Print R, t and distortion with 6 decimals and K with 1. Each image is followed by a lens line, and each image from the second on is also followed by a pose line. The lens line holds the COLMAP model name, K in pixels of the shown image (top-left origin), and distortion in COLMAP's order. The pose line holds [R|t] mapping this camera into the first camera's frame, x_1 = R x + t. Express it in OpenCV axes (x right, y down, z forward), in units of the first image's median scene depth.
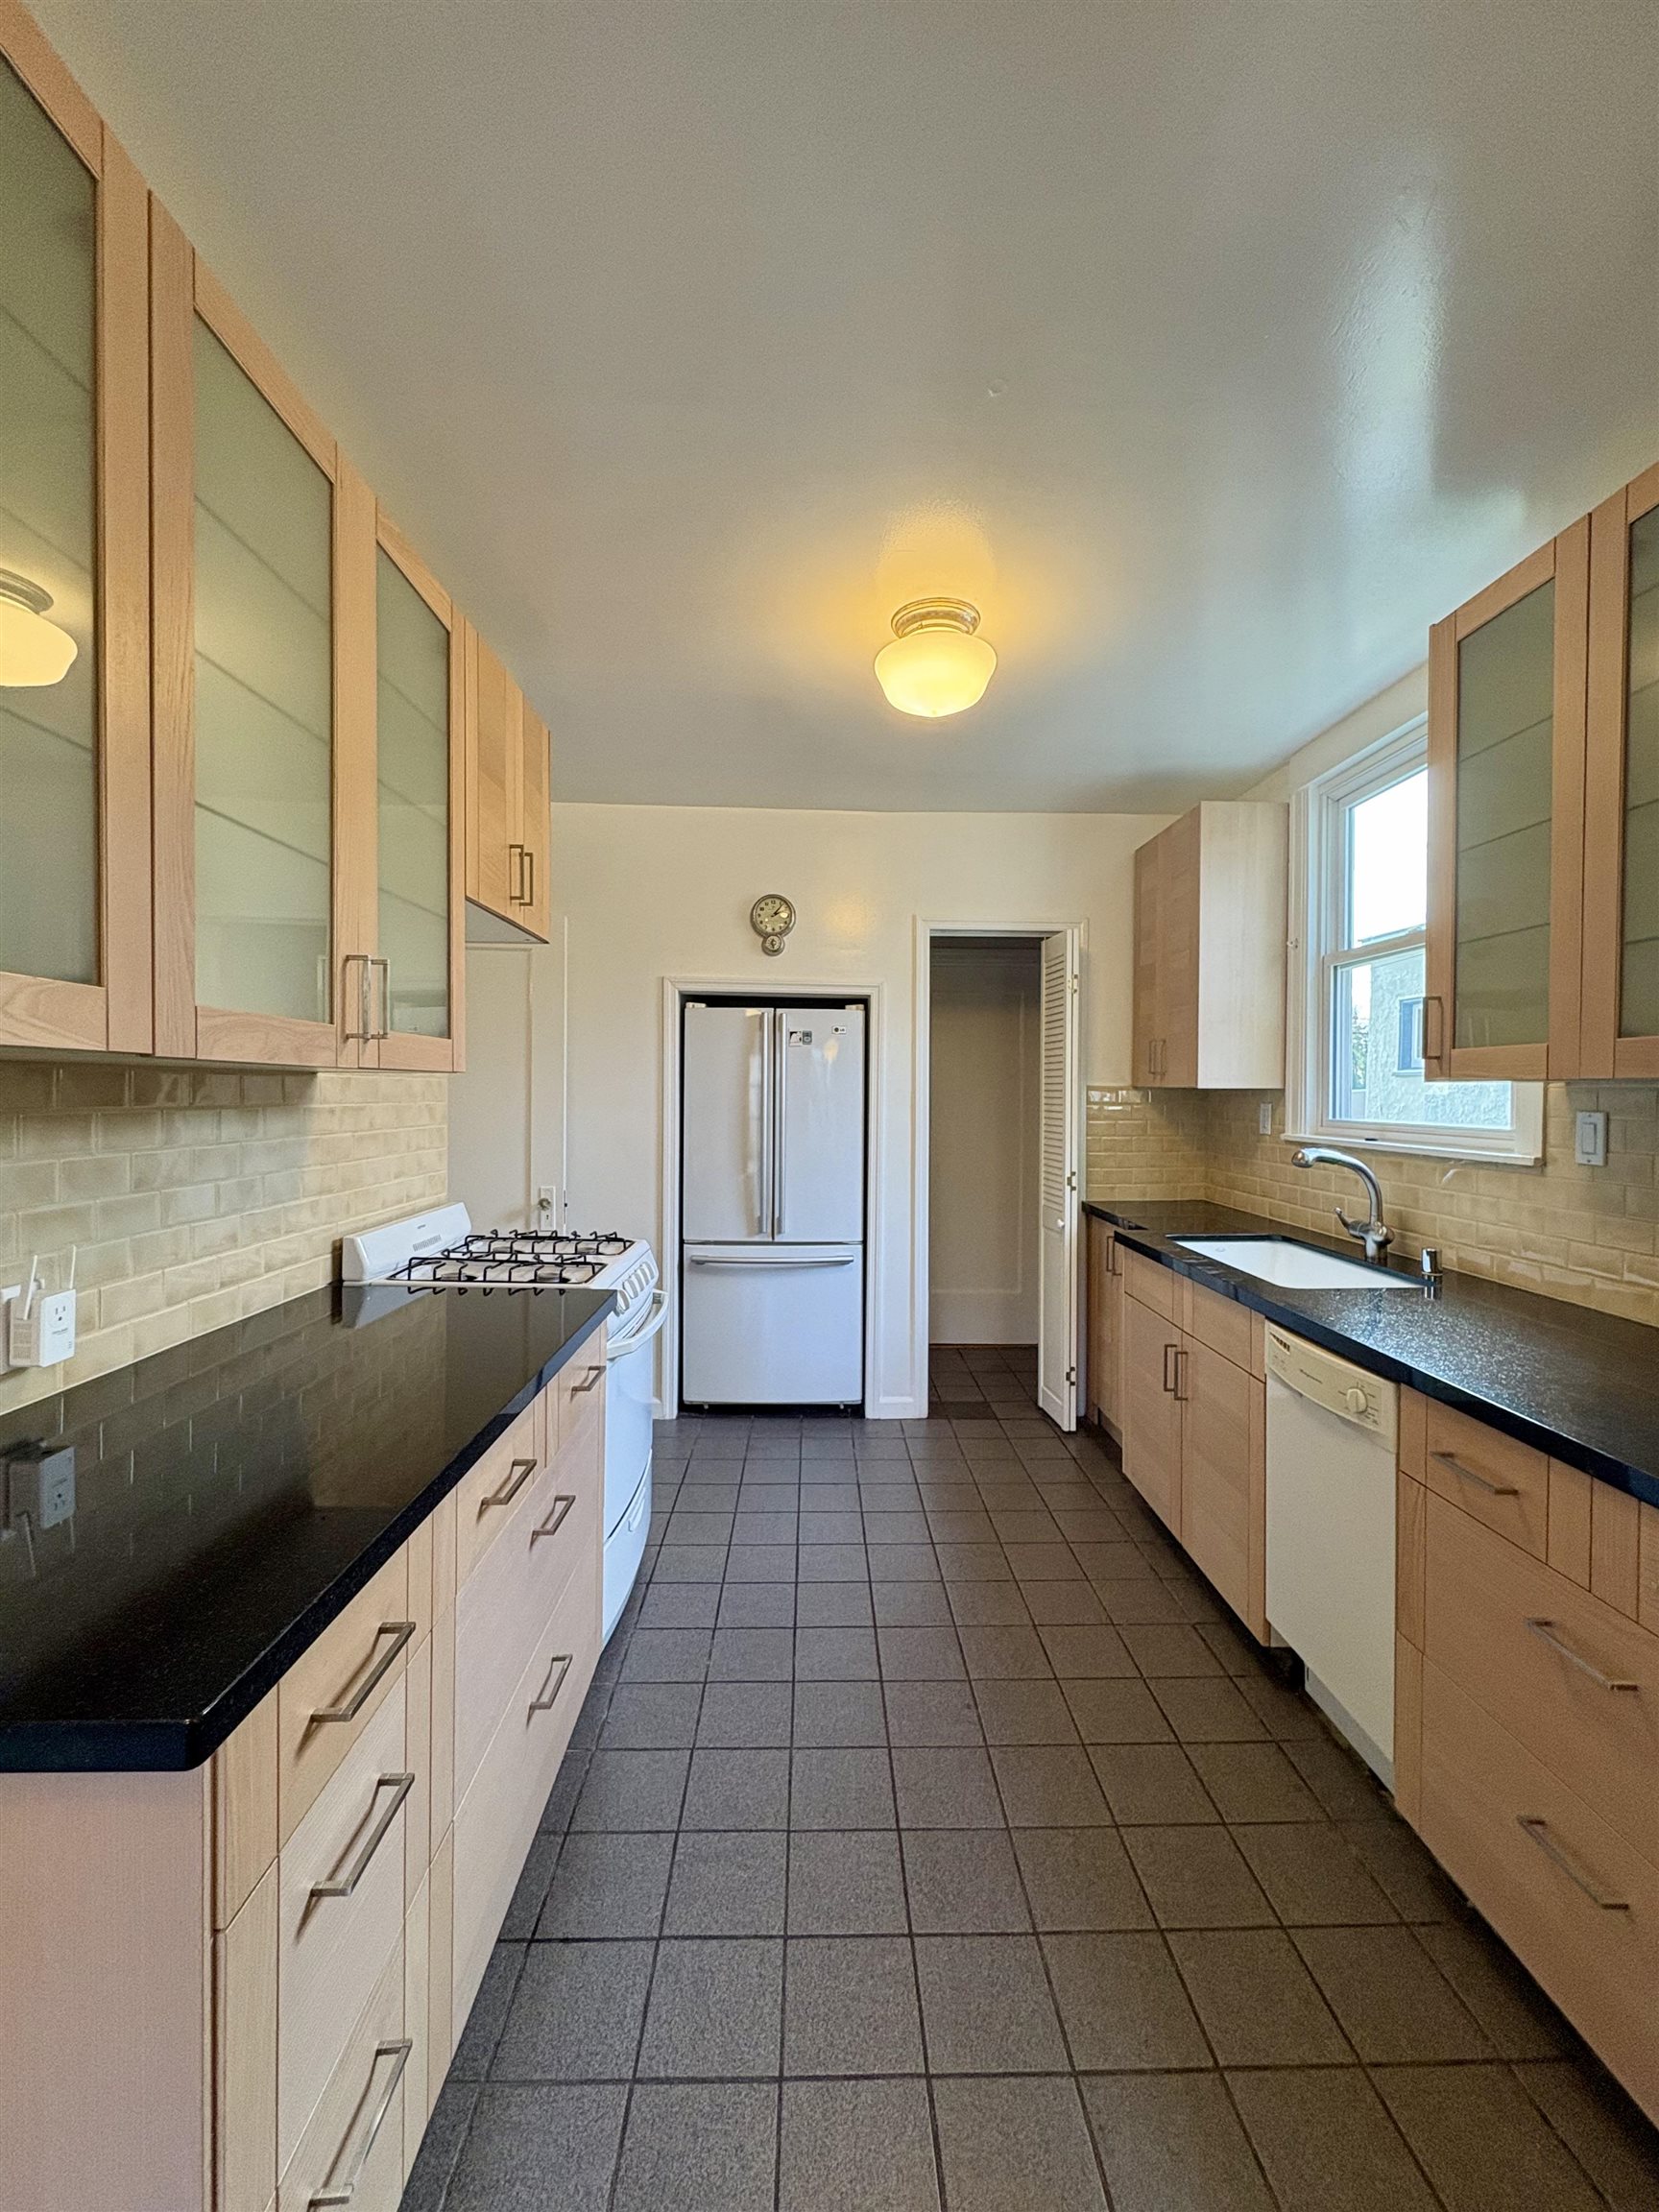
lens RADIAL K [[881.3, 0, 828.3], [0, 881.3, 1107.2], [0, 0, 1]] dist [-0.001351, 0.000580]
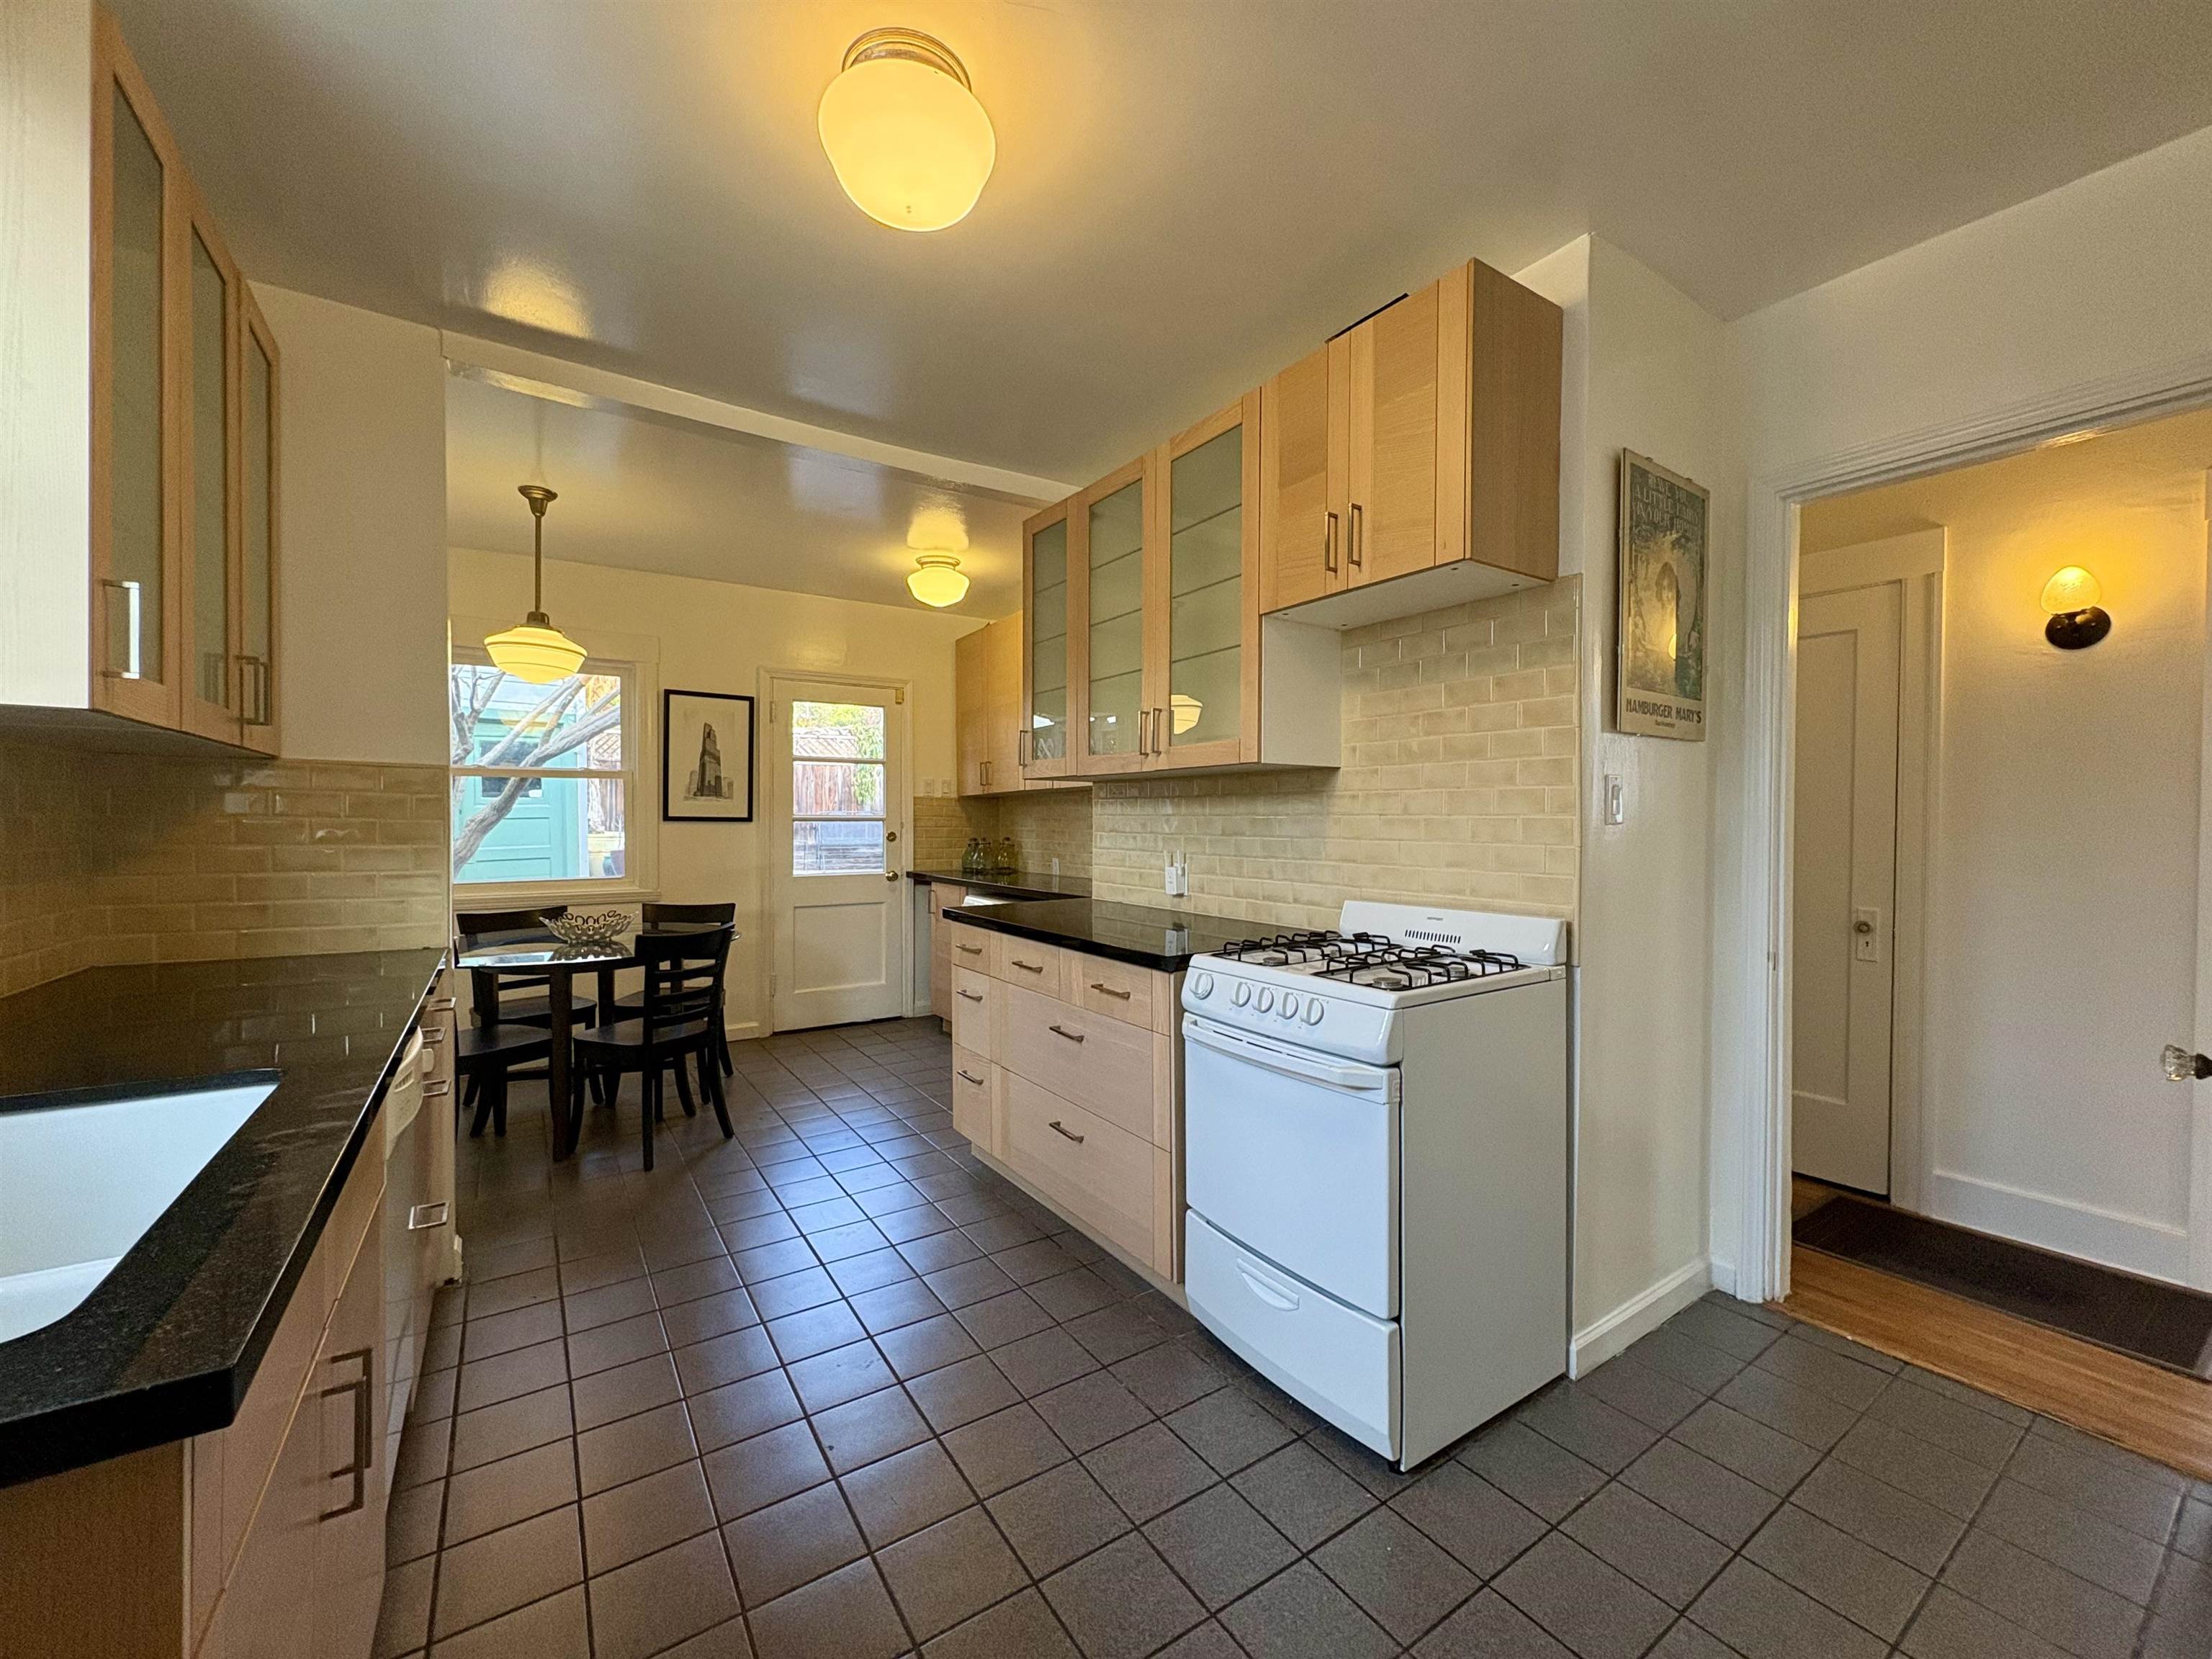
lens RADIAL K [[881.3, 0, 1106.3], [0, 881.3, 831.6], [0, 0, 1]] dist [-0.001351, 0.000580]
pose [[-0.843150, -0.002168, -0.537673, 0.259337], [-0.019910, 0.999432, 0.027191, 0.016925], [0.537309, 0.033631, -0.842715, 1.200479]]
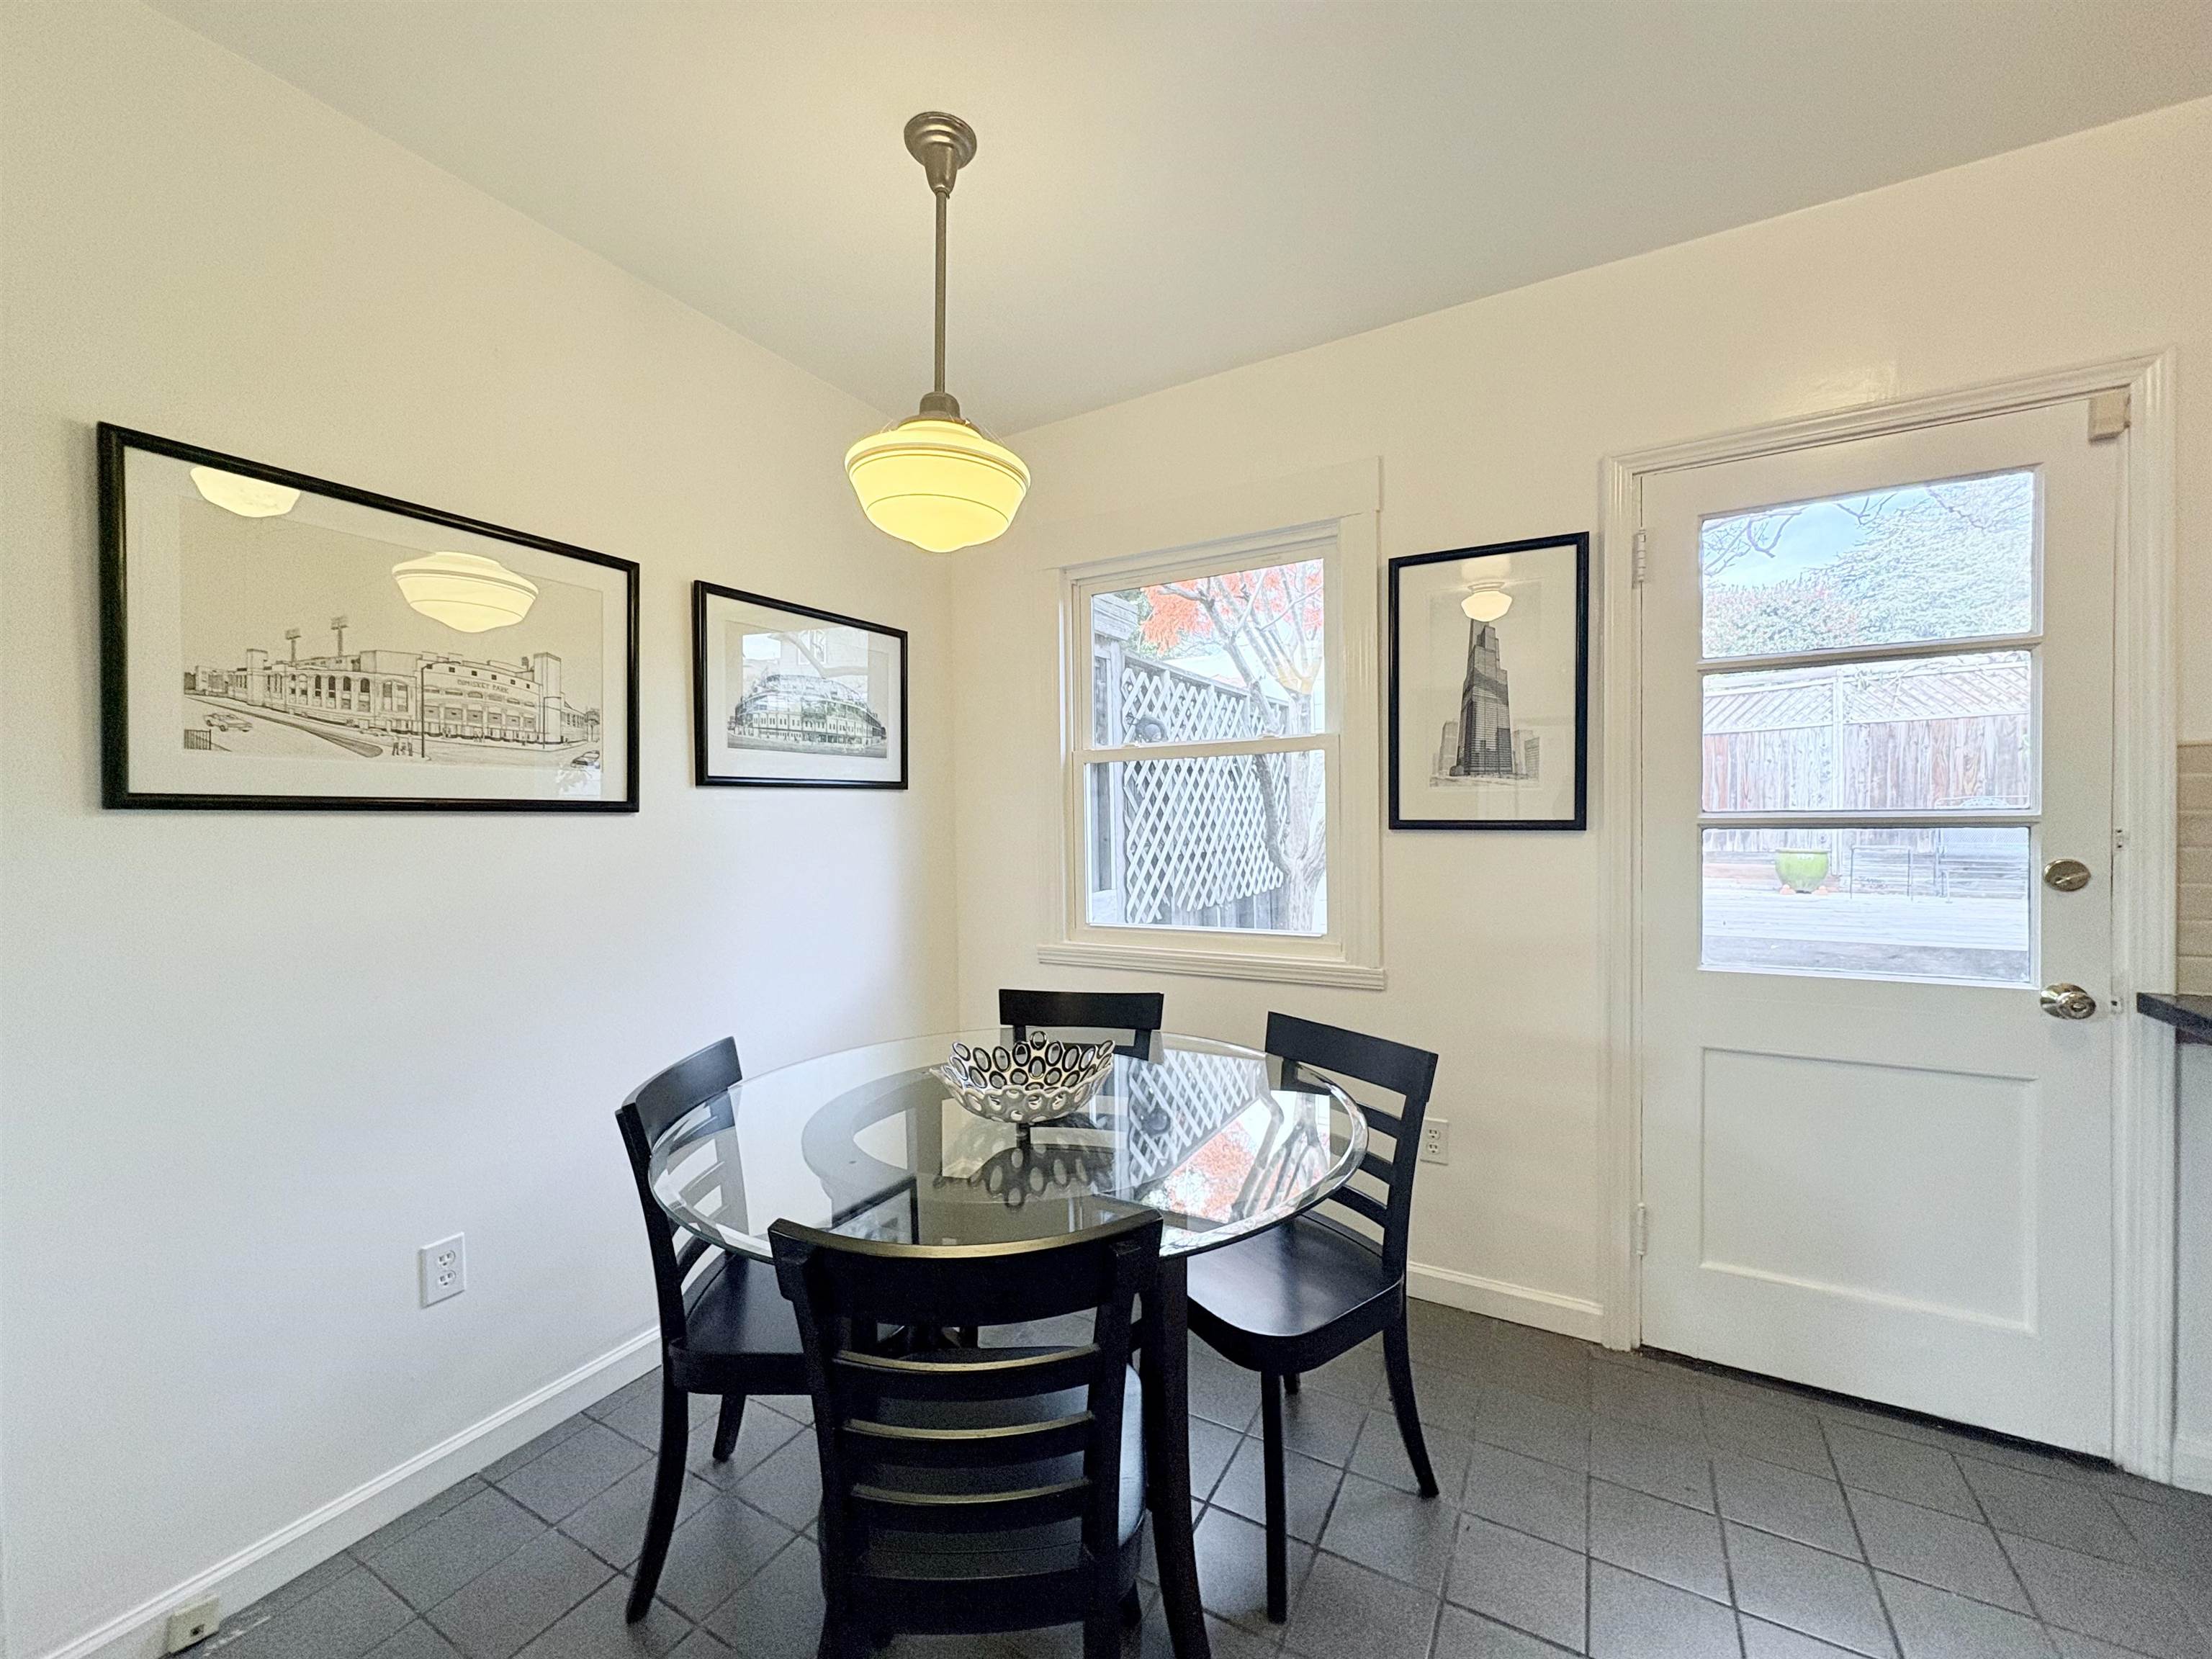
lens RADIAL K [[881.3, 0, 1102.1], [0, 881.3, 831.9], [0, 0, 1]] dist [-0.001351, 0.000580]
pose [[-0.857807, -0.004487, 0.513953, -0.088892], [0.016819, 0.999181, 0.036794, 0.025639], [-0.513697, 0.040206, -0.857029, 0.273177]]
